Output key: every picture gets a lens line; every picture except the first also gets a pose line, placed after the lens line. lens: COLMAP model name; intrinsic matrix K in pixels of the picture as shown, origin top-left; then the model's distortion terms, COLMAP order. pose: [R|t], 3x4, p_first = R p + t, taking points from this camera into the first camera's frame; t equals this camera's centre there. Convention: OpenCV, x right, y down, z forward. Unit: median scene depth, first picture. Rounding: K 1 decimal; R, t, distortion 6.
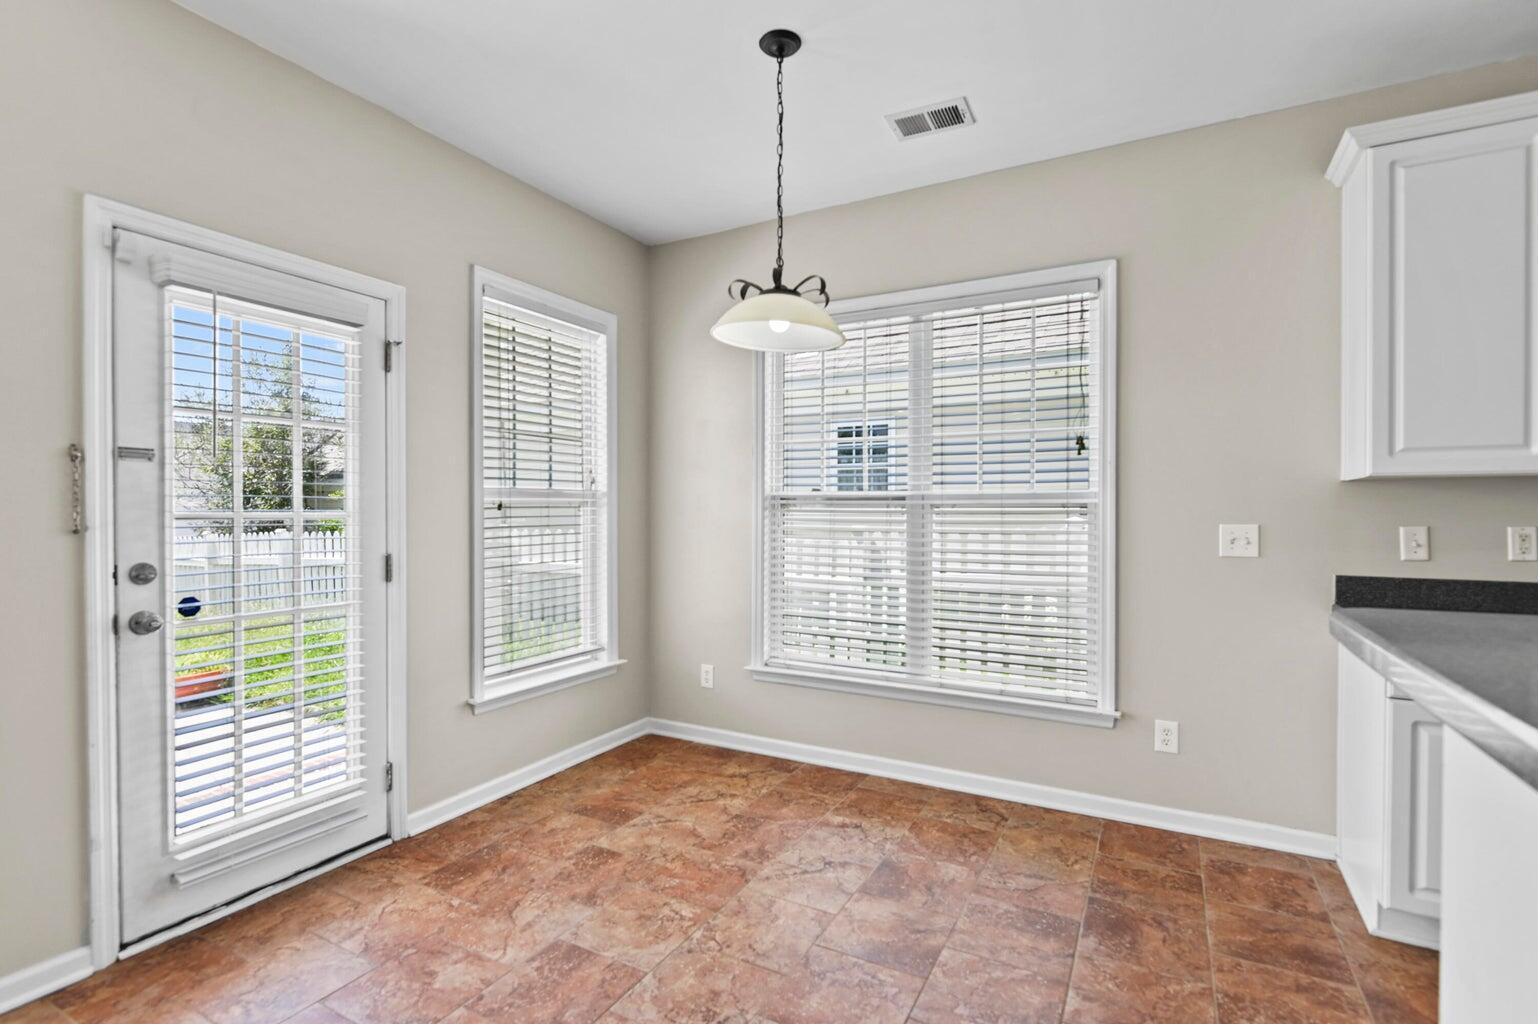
lens RADIAL K [[712.2, 0, 769.0], [0, 712.2, 512.0], [0, 0, 1]] dist [-0.000087, -0.000643]
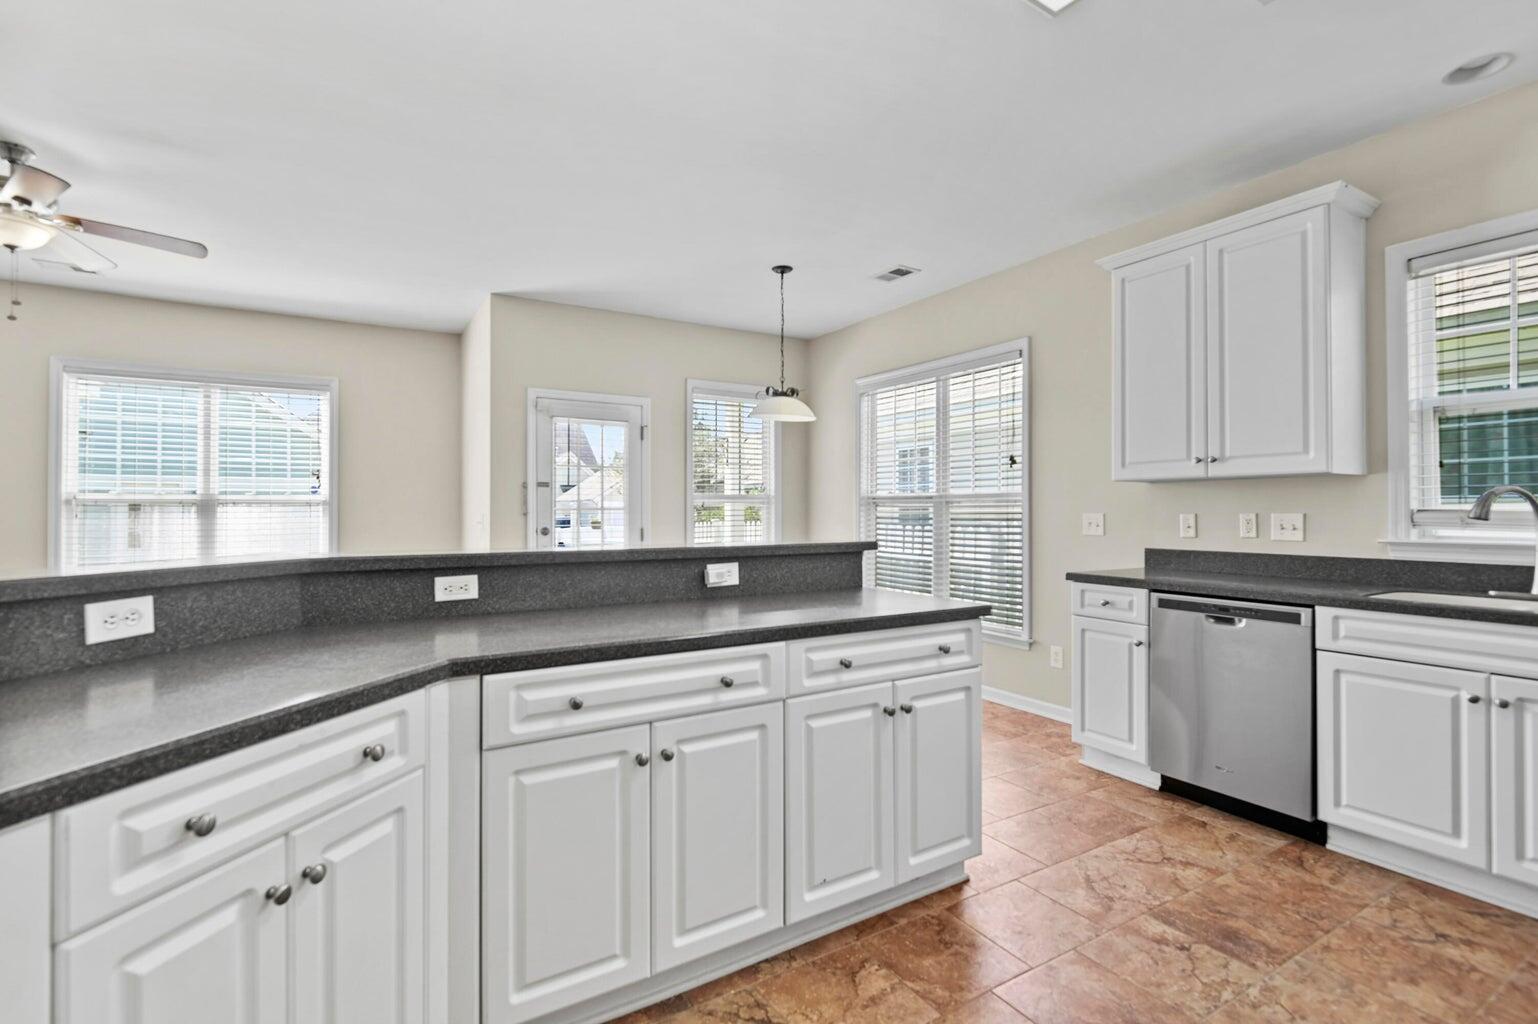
lens RADIAL K [[690.9, 0, 771.8], [0, 690.9, 501.9], [0, 0, 1]] dist [-0.011775, -0.000132]
pose [[0.868216, -0.008472, -0.496114, 0.753580], [0.001648, 0.999898, -0.014190, 0.012518], [0.496184, 0.011502, 0.868141, -0.536057]]
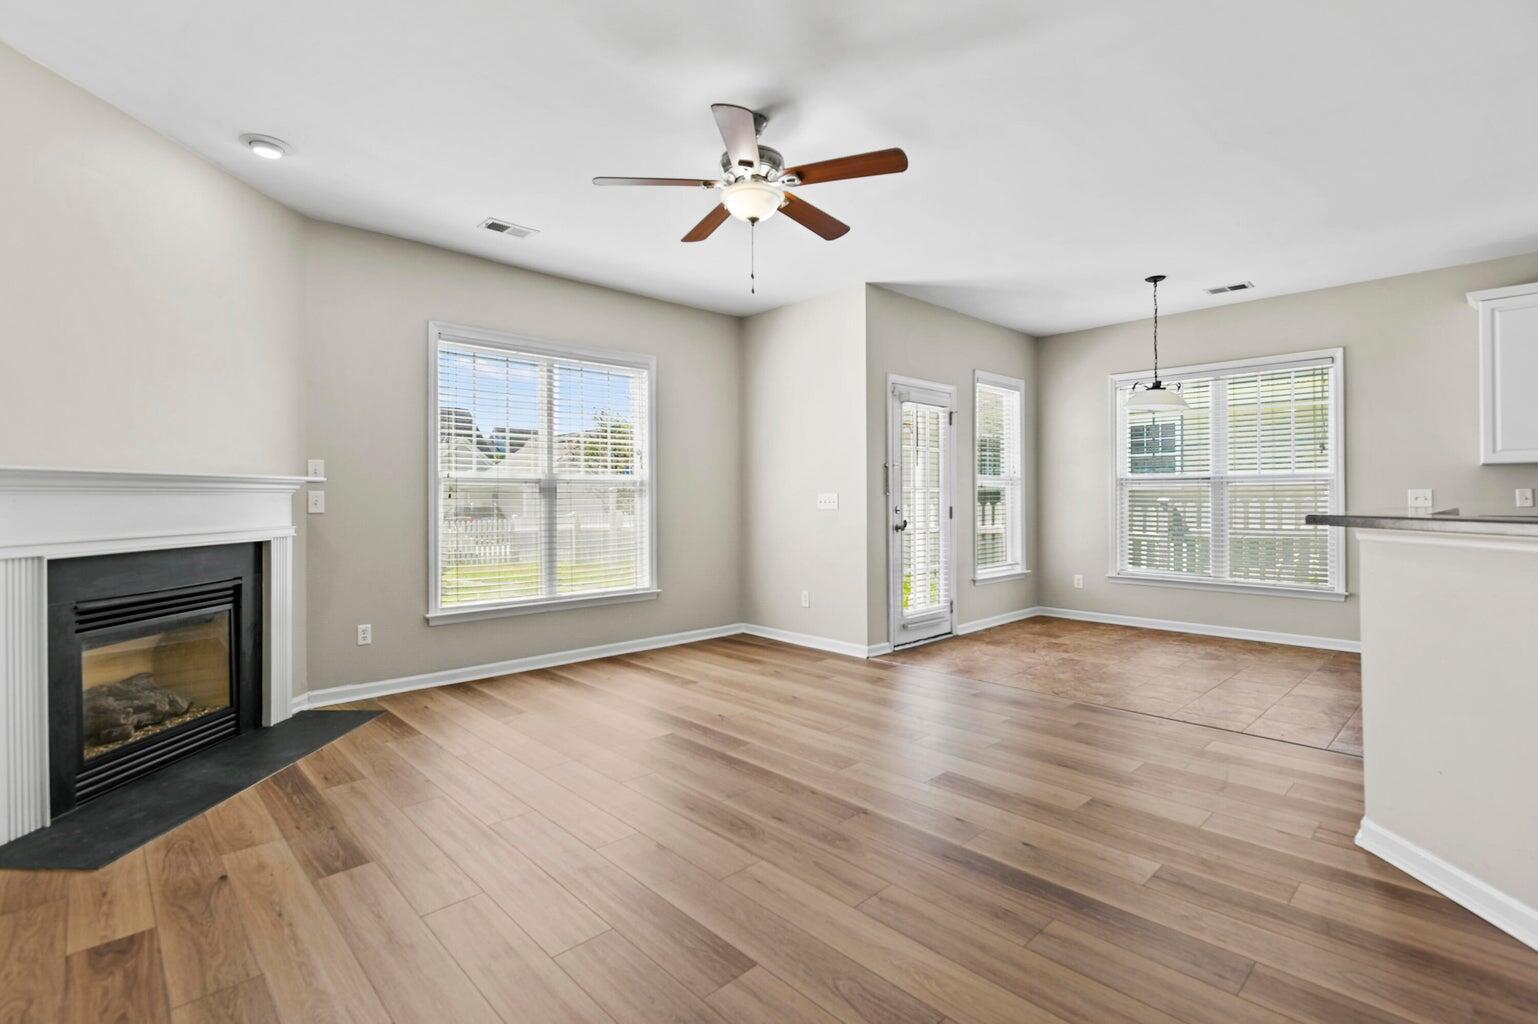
lens RADIAL K [[715.0, 0, 763.8], [0, 715.0, 495.0], [0, 0, 1]] dist [0.000595, -0.001254]
pose [[0.950619, -0.007916, -0.310260, -0.378095], [0.006150, 0.999959, -0.006670, 0.033254], [0.310300, 0.004432, 0.950628, -1.257012]]
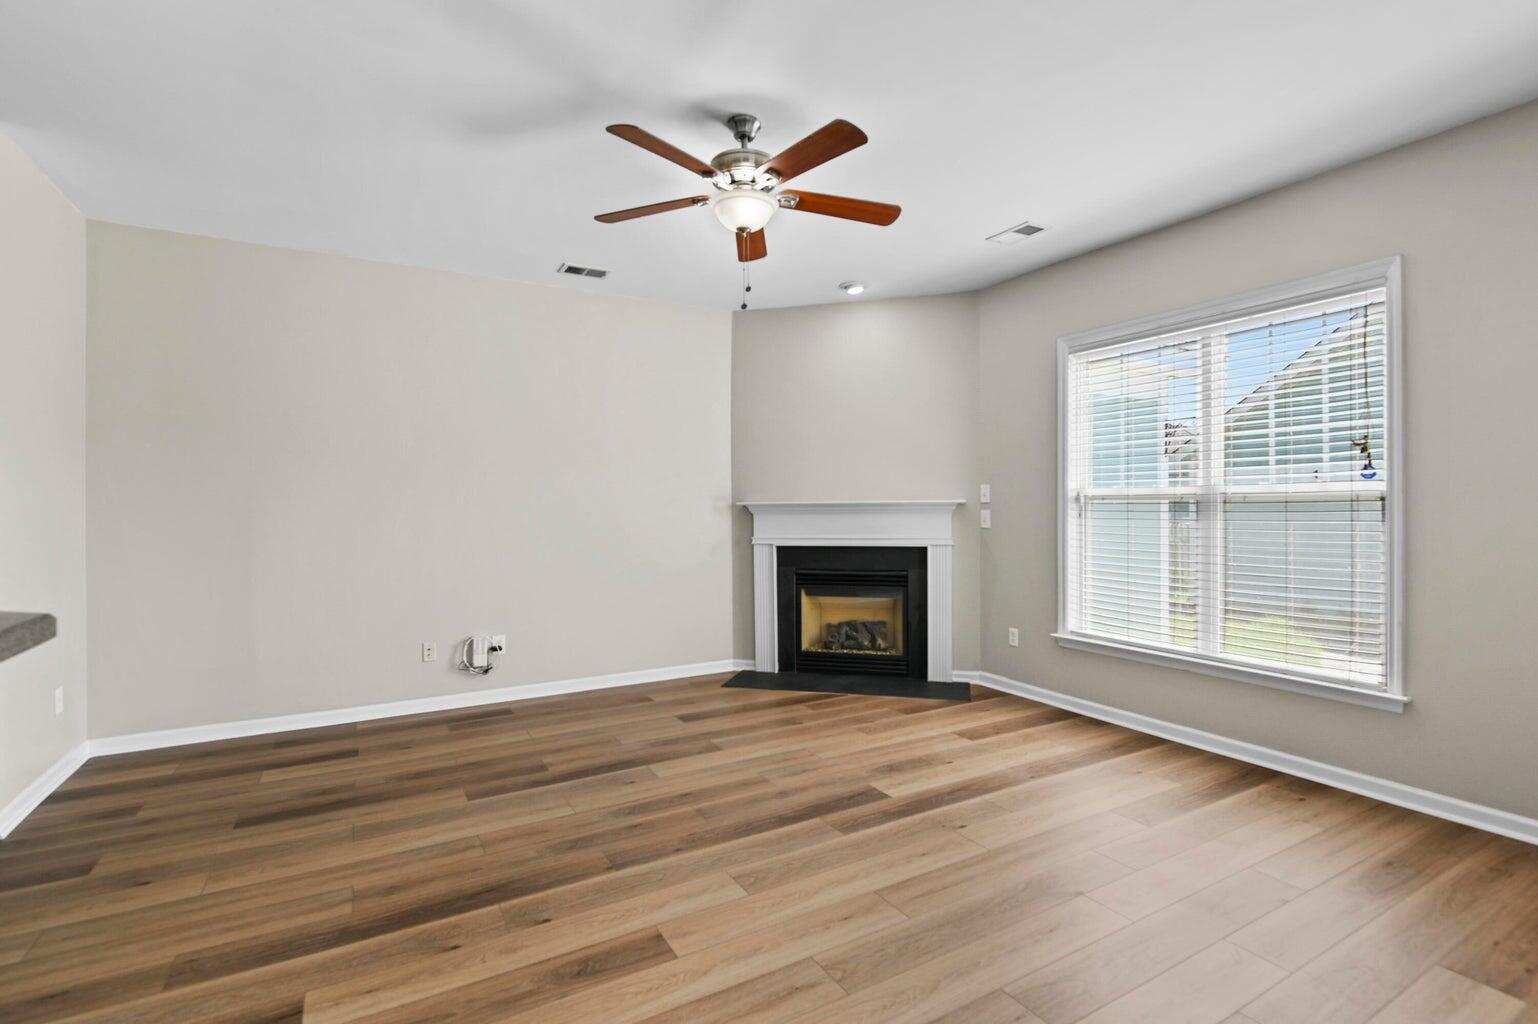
lens RADIAL K [[712.2, 0, 769.0], [0, 712.2, 512.0], [0, 0, 1]] dist [-0.000087, -0.000643]
pose [[-0.525793, 0.009208, -0.850563, 0.095465], [0.005085, 0.999958, 0.007681, -0.002263], [0.850597, -0.000287, -0.525818, 0.303686]]
